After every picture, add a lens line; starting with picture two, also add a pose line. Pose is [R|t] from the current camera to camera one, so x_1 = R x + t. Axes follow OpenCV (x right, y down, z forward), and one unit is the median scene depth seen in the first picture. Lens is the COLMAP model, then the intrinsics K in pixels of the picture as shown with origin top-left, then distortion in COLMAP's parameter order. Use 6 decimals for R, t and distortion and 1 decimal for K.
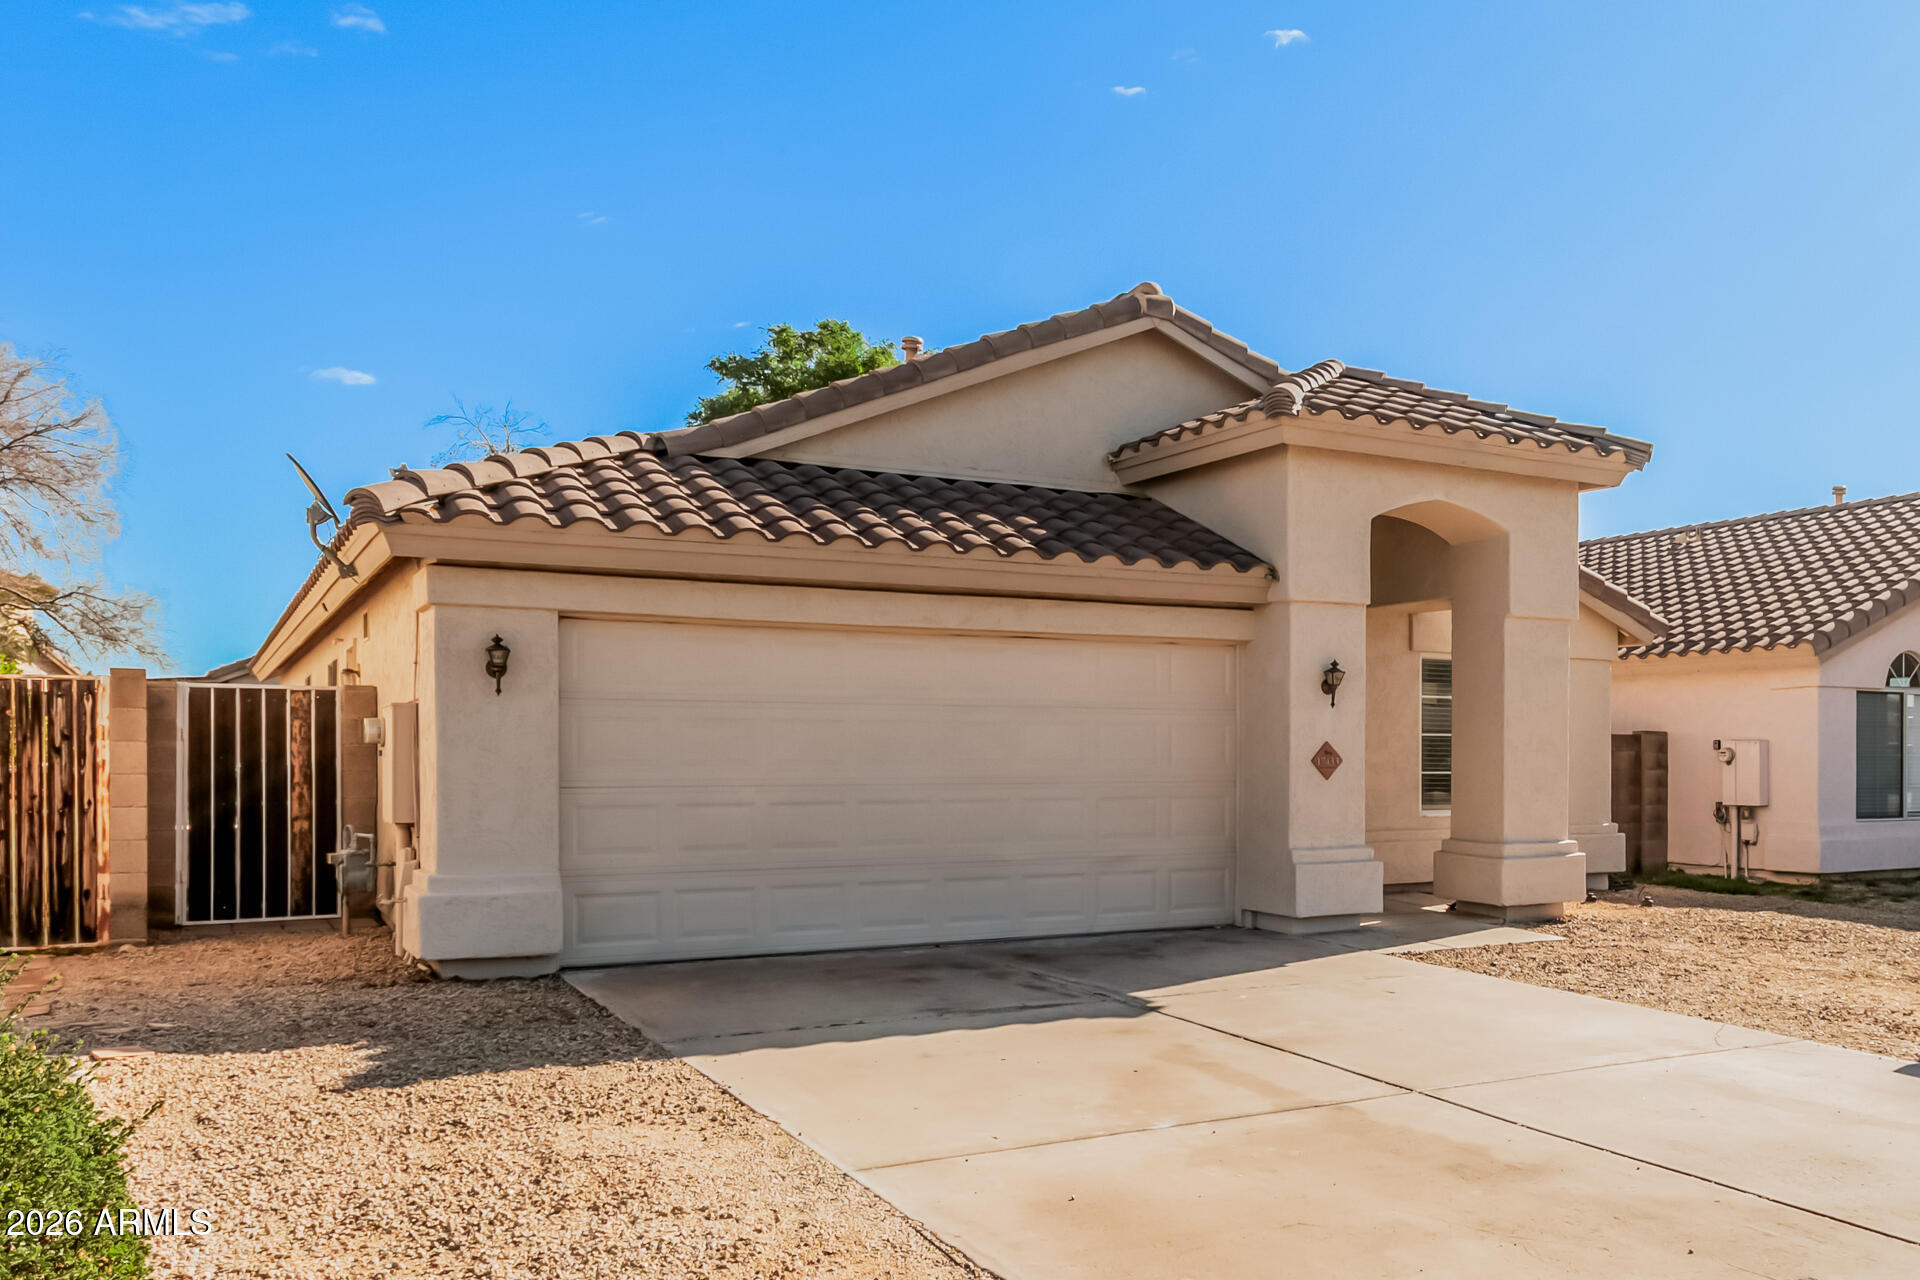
lens RADIAL K [[895.3, 0, 959.6], [0, 895.3, 625.6], [0, 0, 1]] dist [-0.000852, -0.000717]
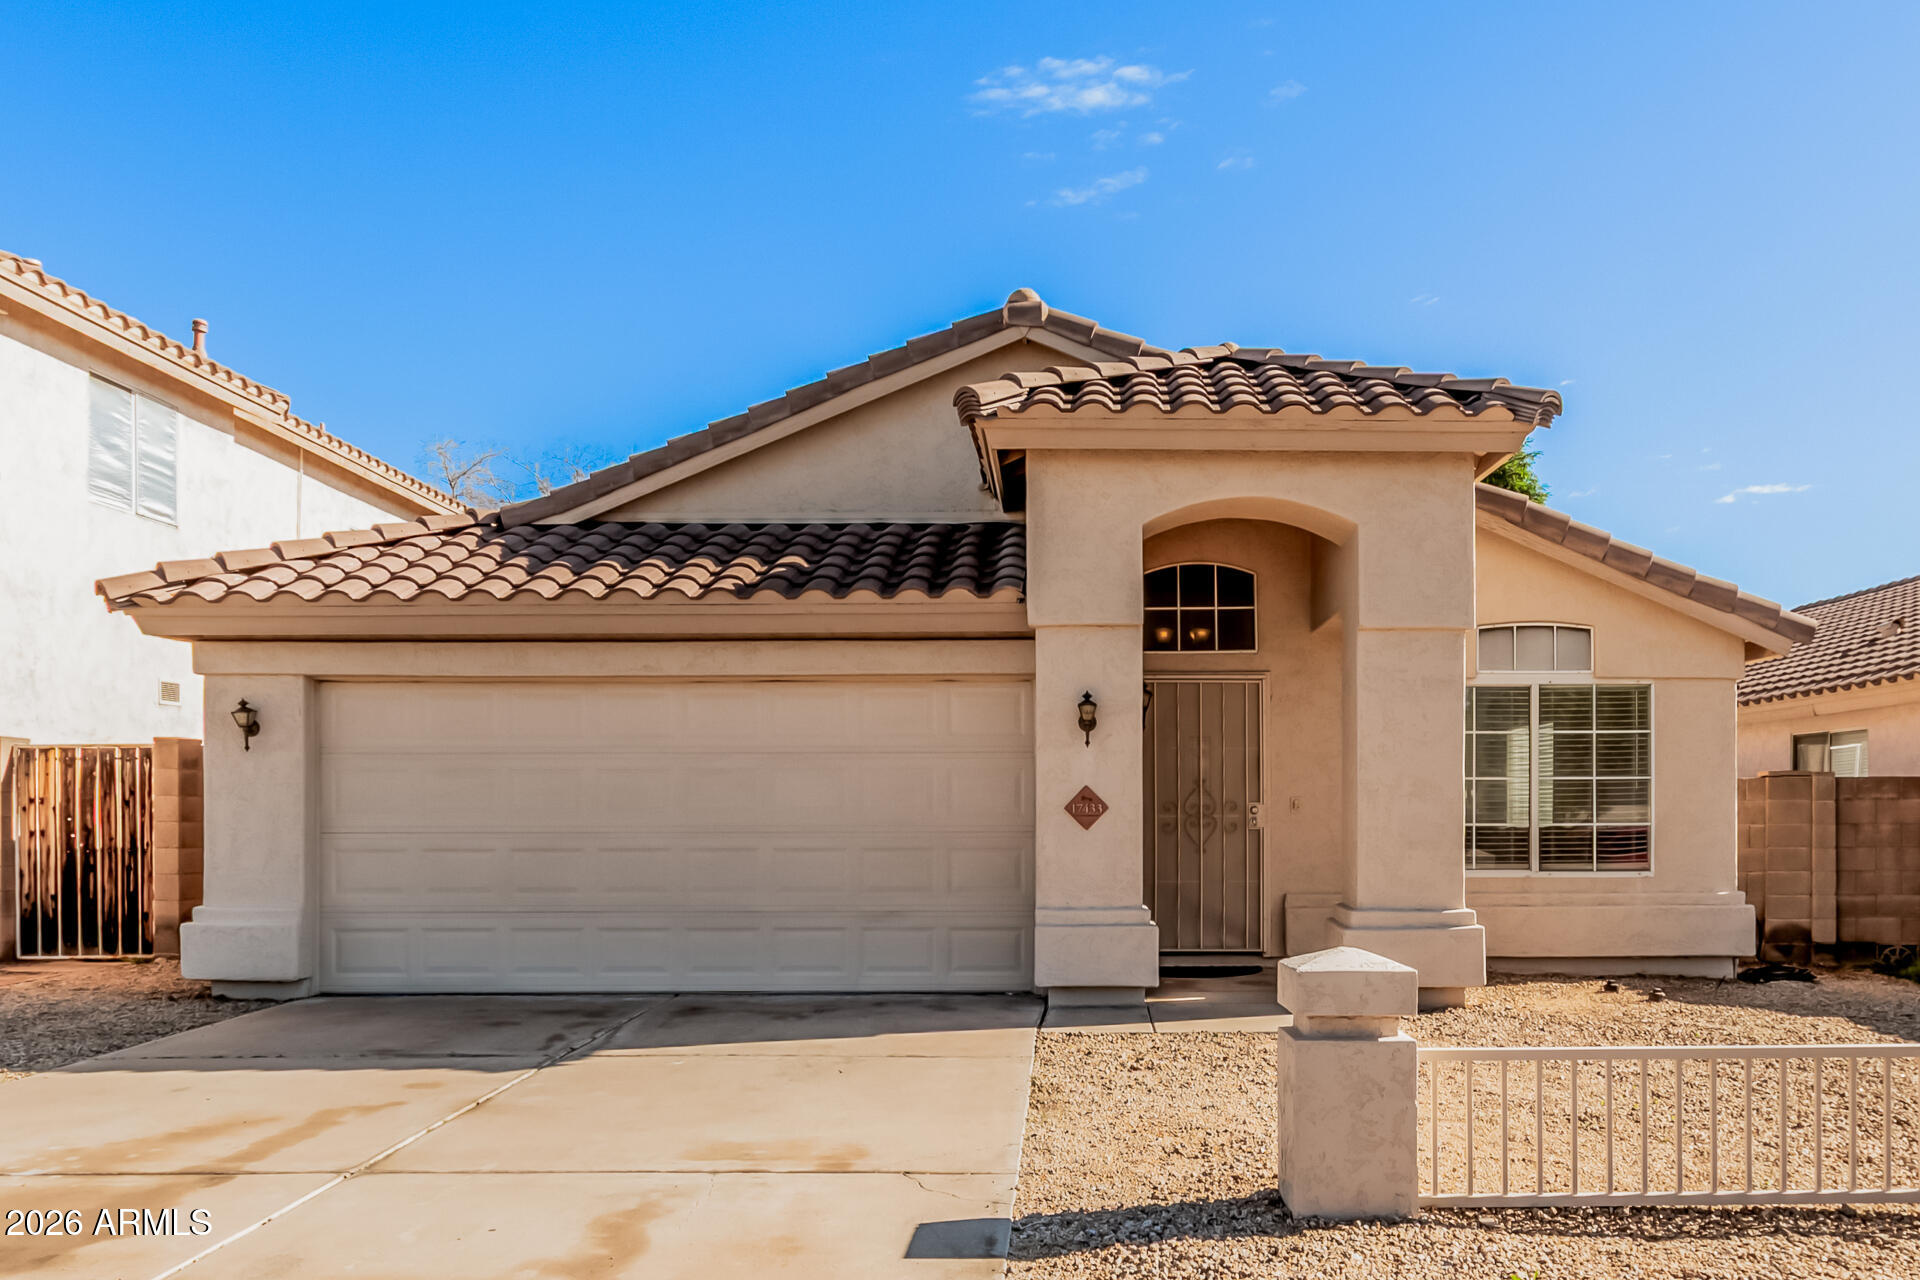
lens RADIAL K [[895.3, 0, 933.8], [0, 895.3, 682.3], [0, 0, 1]] dist [-0.000852, -0.000717]
pose [[0.956084, -0.043205, -0.289891, 0.507791], [0.044461, 0.999009, -0.002255, 0.023868], [0.289701, -0.010733, 0.957057, 0.124483]]
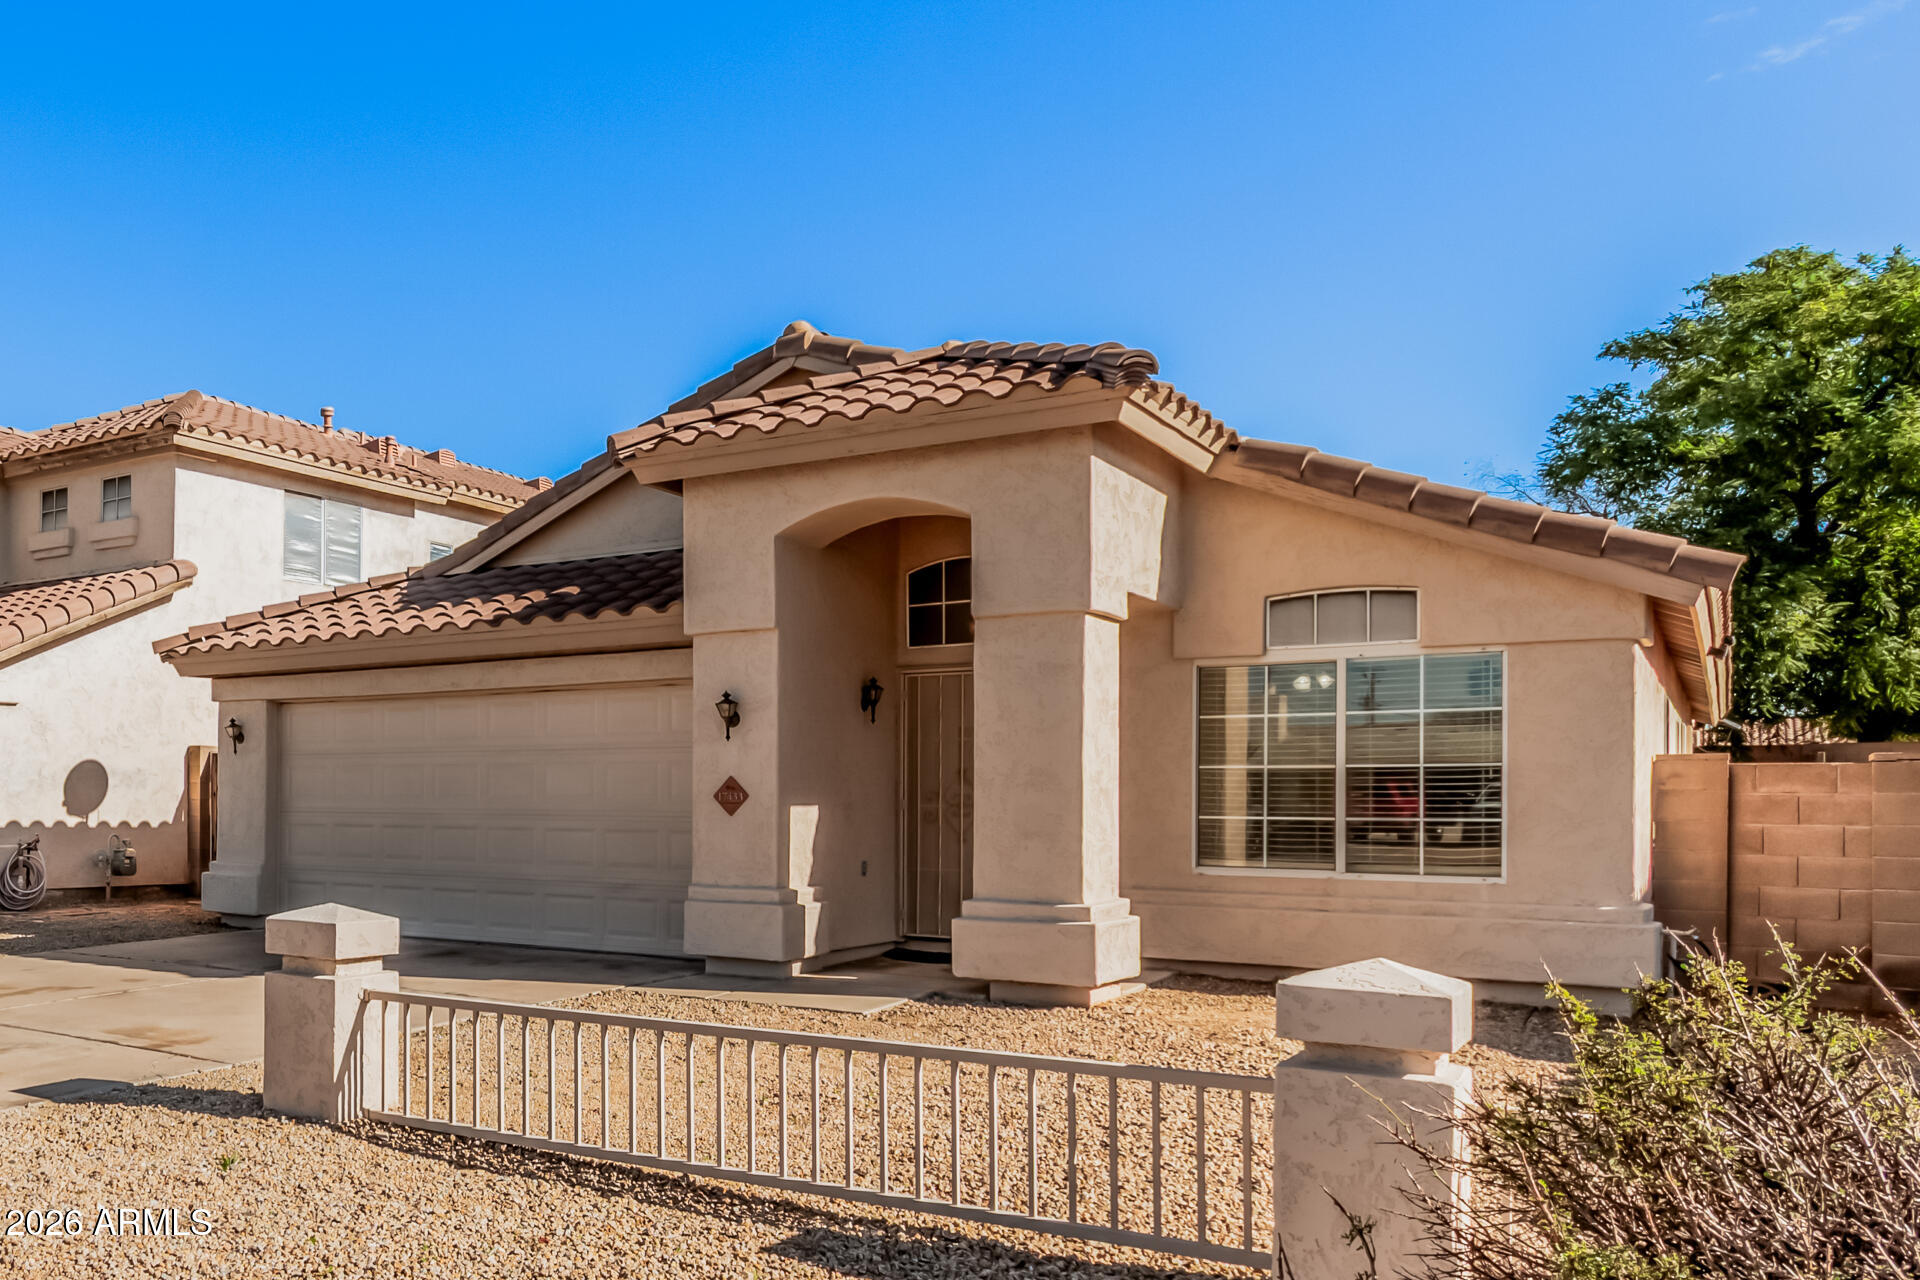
lens RADIAL K [[895.3, 0, 971.1], [0, 895.3, 661.3], [0, 0, 1]] dist [-0.000852, -0.000717]
pose [[0.790258, -0.091153, -0.605956, 1.206686], [0.084341, 0.995643, -0.039780, 0.066836], [0.606942, -0.019671, 0.794503, 0.397452]]
